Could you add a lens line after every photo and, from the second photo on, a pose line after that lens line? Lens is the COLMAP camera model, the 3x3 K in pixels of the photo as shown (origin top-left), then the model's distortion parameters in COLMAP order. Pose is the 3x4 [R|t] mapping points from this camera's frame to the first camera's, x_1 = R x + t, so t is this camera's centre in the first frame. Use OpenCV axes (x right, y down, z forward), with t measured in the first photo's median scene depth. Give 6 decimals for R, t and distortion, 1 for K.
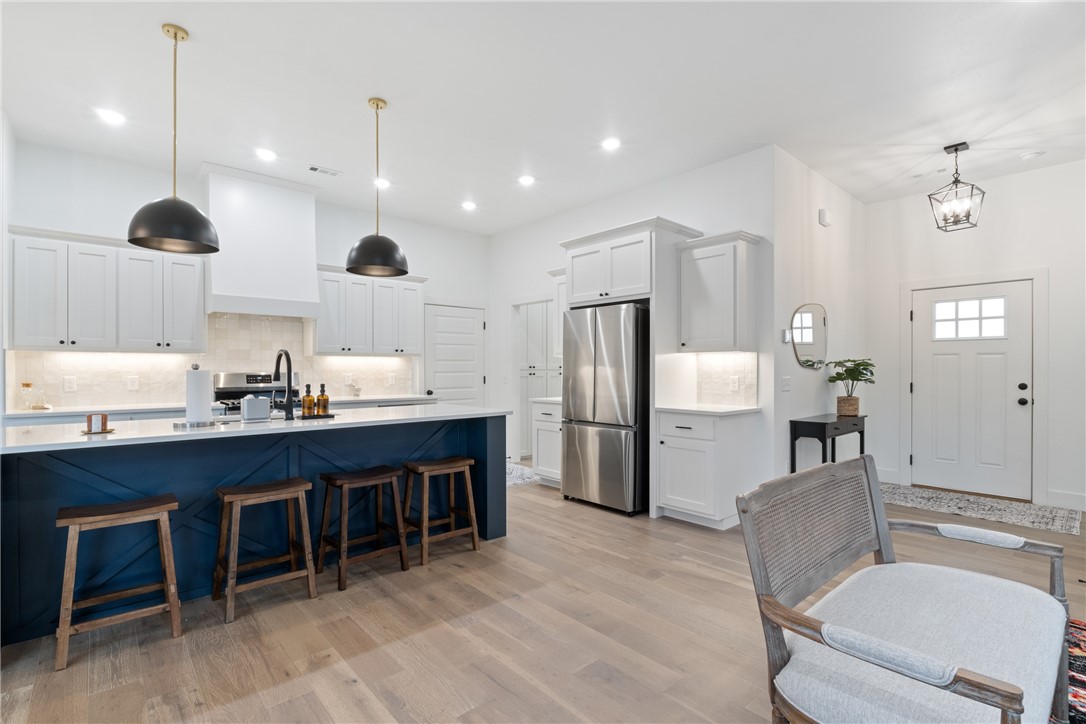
lens RADIAL K [[492.8, 0, 534.2], [0, 492.8, 365.0], [0, 0, 1]] dist [-0.012976, 0.001783]
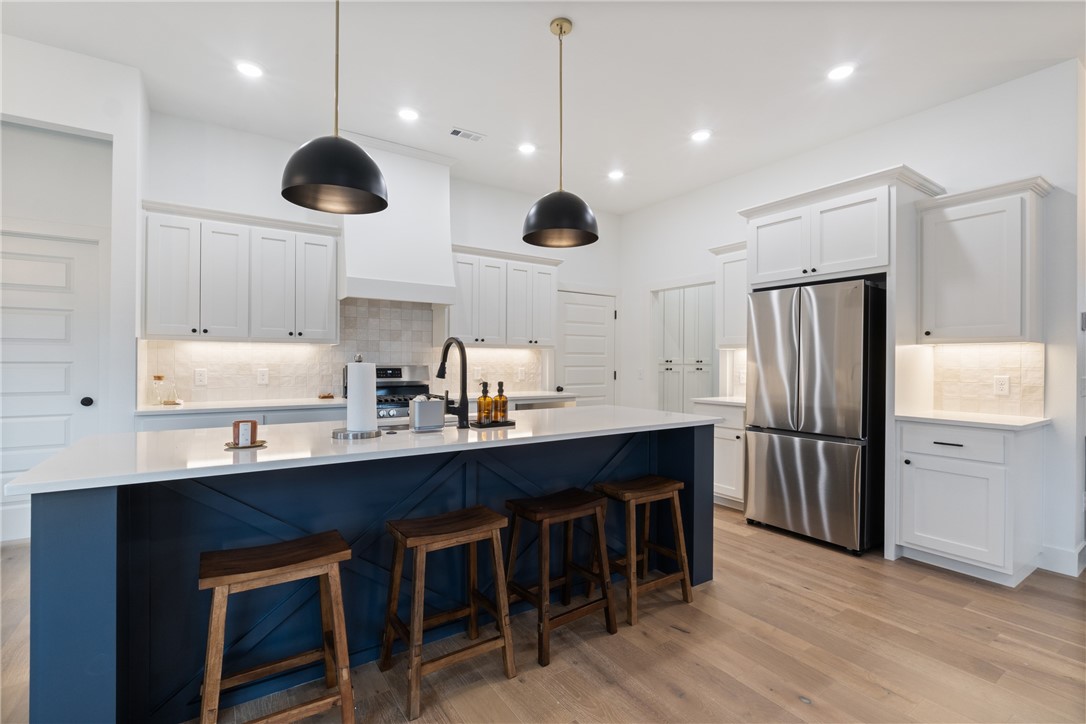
lens RADIAL K [[492.8, 0, 549.2], [0, 492.8, 356.3], [0, 0, 1]] dist [-0.012976, 0.001783]
pose [[0.991706, 0.005147, -0.128424, -0.211197], [-0.005879, 0.999969, -0.005322, 0.001812], [0.128393, 0.006033, 0.991705, 0.197188]]
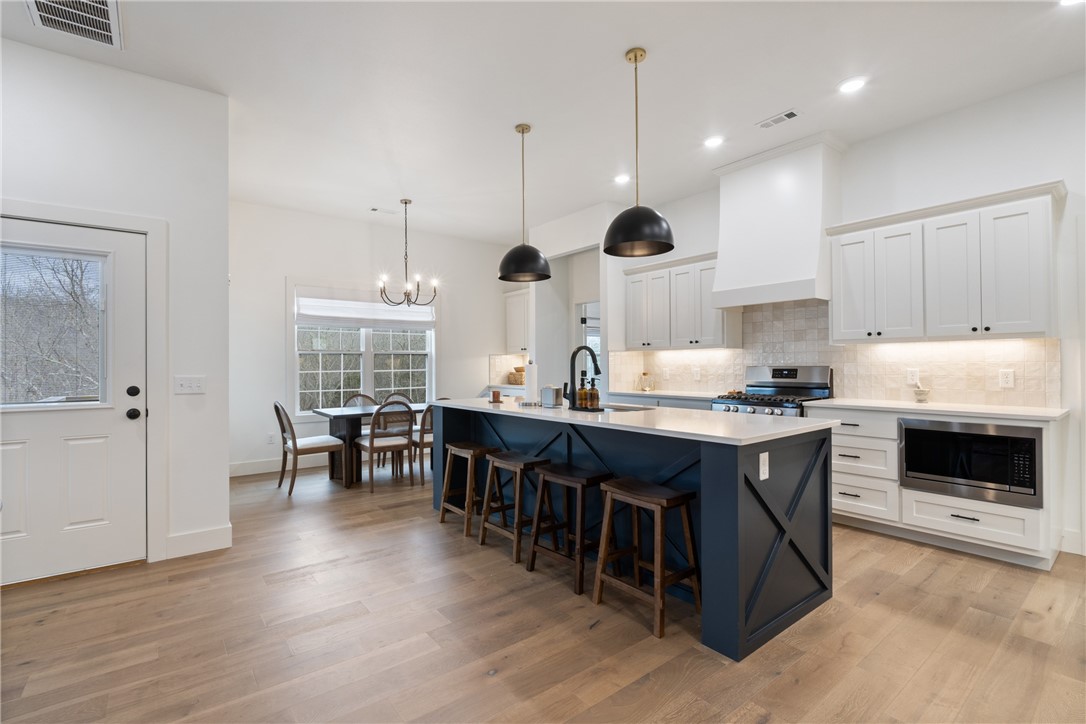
lens RADIAL K [[492.8, 0, 537.3], [0, 492.8, 360.8], [0, 0, 1]] dist [-0.012976, 0.001783]
pose [[-0.054124, -0.005396, -0.998520, 0.493494], [0.013784, 0.999886, -0.006151, 0.006444], [0.998439, -0.014097, -0.054044, 0.784332]]
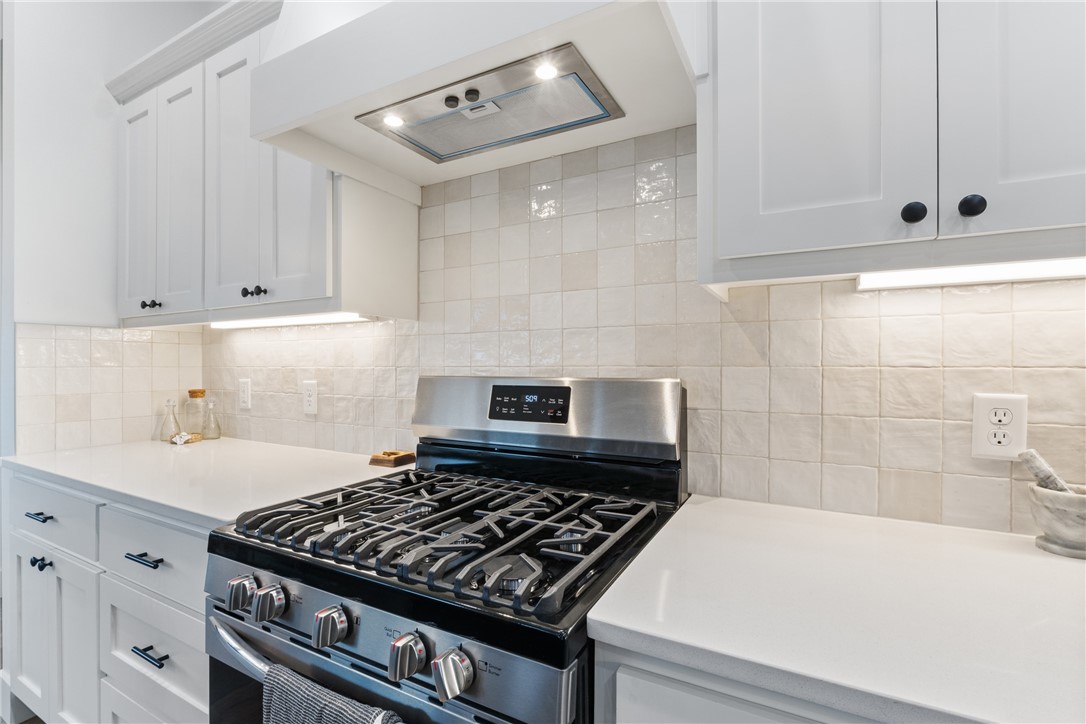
lens RADIAL K [[492.8, 0, 532.3], [0, 492.8, 367.3], [0, 0, 1]] dist [-0.012976, 0.001783]
pose [[0.338806, 0.006412, -0.940834, -0.423068], [0.006989, 0.999932, 0.009331, 0.010557], [0.940830, -0.009737, 0.338739, 1.213123]]
